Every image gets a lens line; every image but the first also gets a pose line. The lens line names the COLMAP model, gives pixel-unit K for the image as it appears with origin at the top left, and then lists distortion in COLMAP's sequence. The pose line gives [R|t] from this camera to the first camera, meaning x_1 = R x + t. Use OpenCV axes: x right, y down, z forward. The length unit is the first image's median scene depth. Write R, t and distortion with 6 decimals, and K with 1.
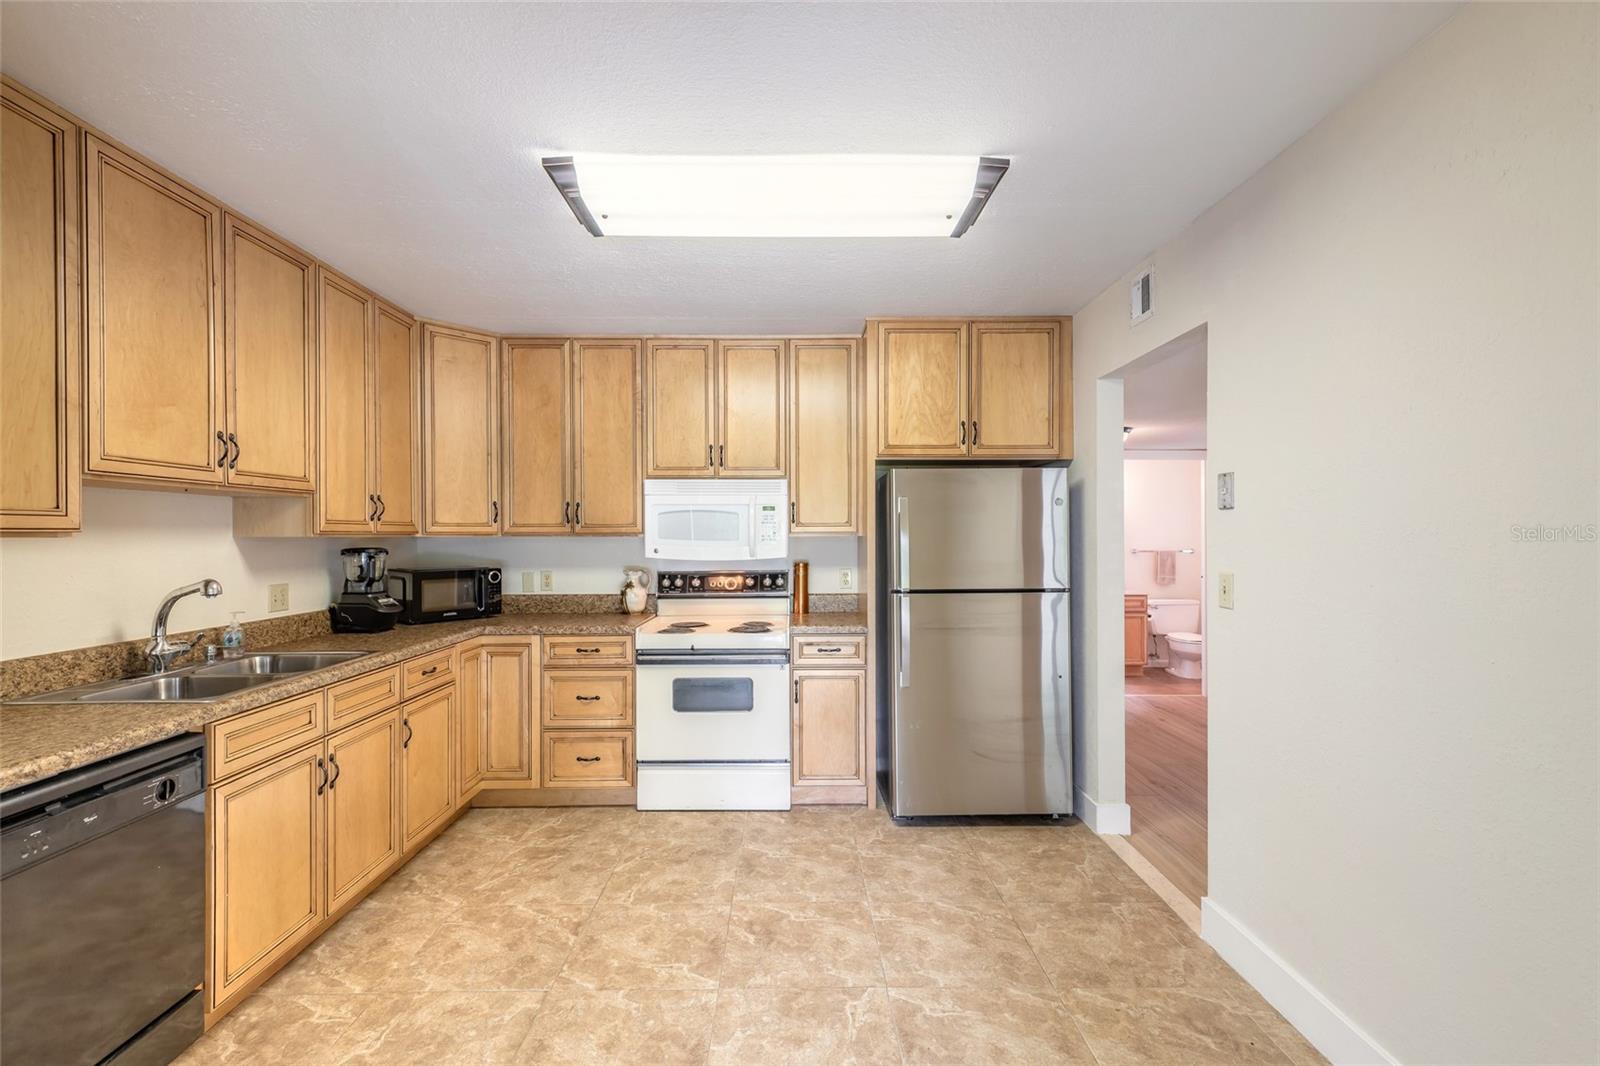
lens RADIAL K [[722.4, 0, 795.2], [0, 722.4, 538.9], [0, 0, 1]] dist [0.010025, -0.001329]
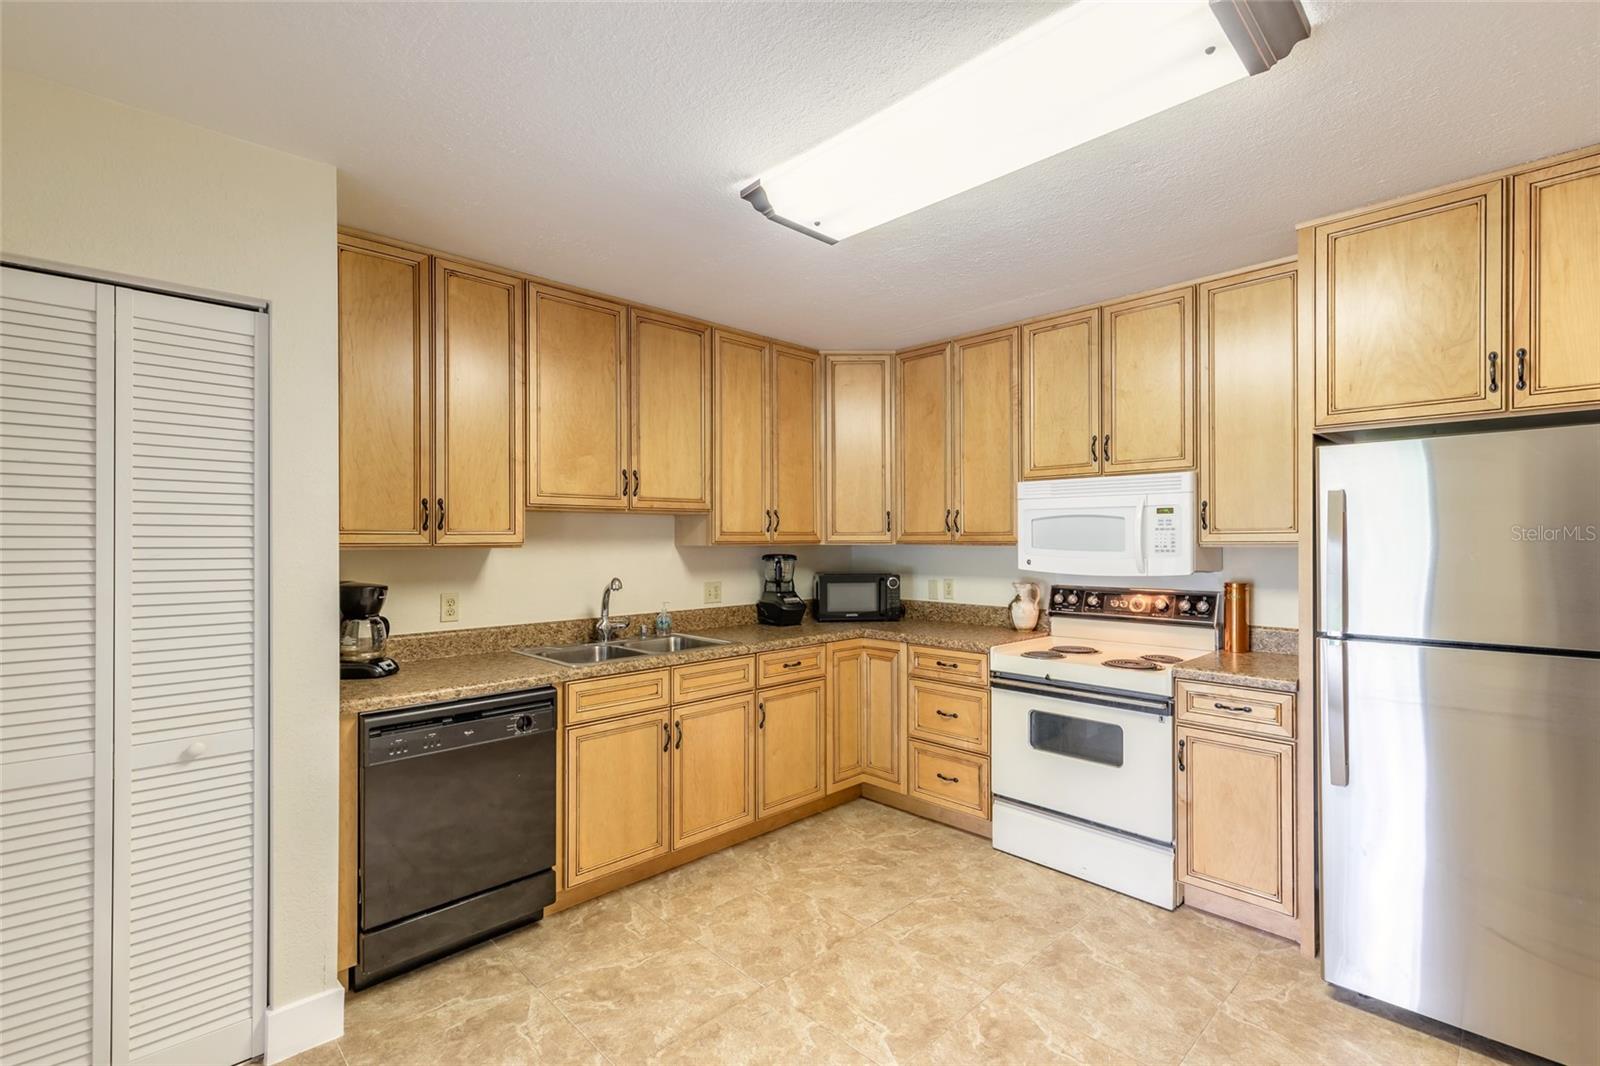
lens RADIAL K [[722.4, 0, 795.2], [0, 722.4, 538.9], [0, 0, 1]] dist [0.010025, -0.001329]
pose [[0.689923, 0.001246, -0.723882, 0.301237], [-0.002277, 0.999997, -0.000449, -0.013053], [0.723879, 0.001958, 0.689924, 0.215357]]
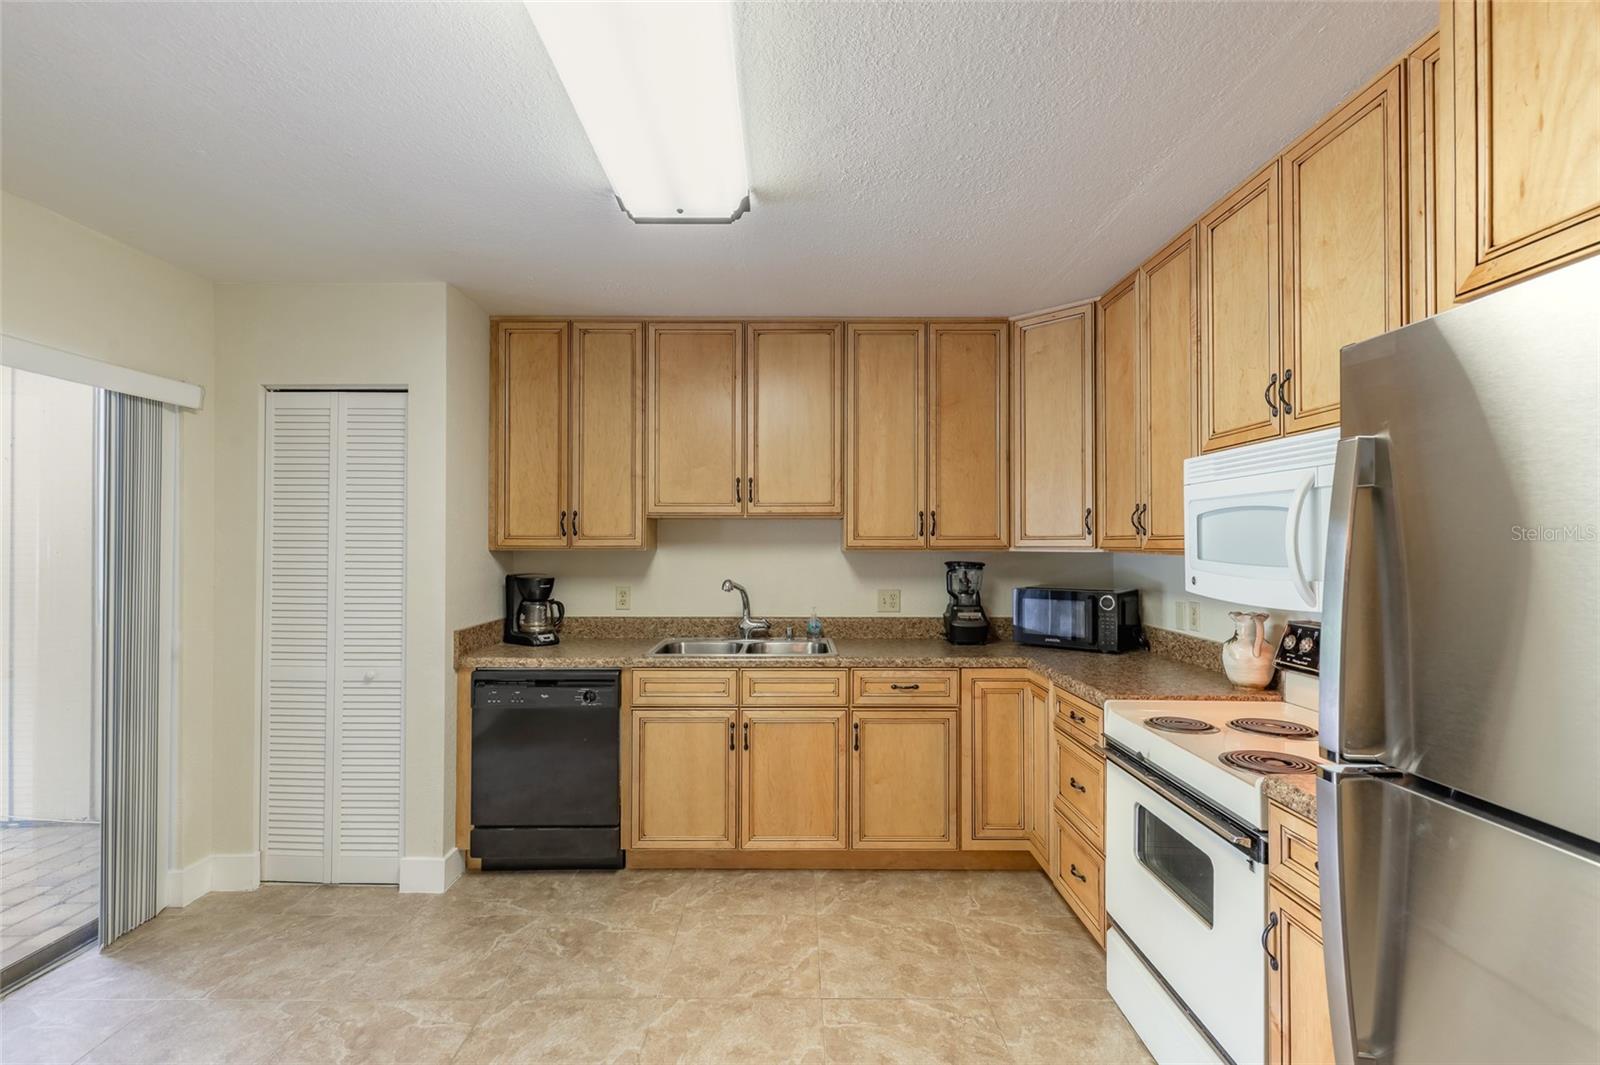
lens RADIAL K [[722.4, 0, 795.2], [0, 722.4, 538.4], [0, 0, 1]] dist [0.010025, -0.001329]
pose [[-0.007520, -0.005118, -0.999959, 0.468500], [-0.005969, 0.999969, -0.005073, -0.015071], [0.999954, 0.005931, -0.007550, 0.819370]]
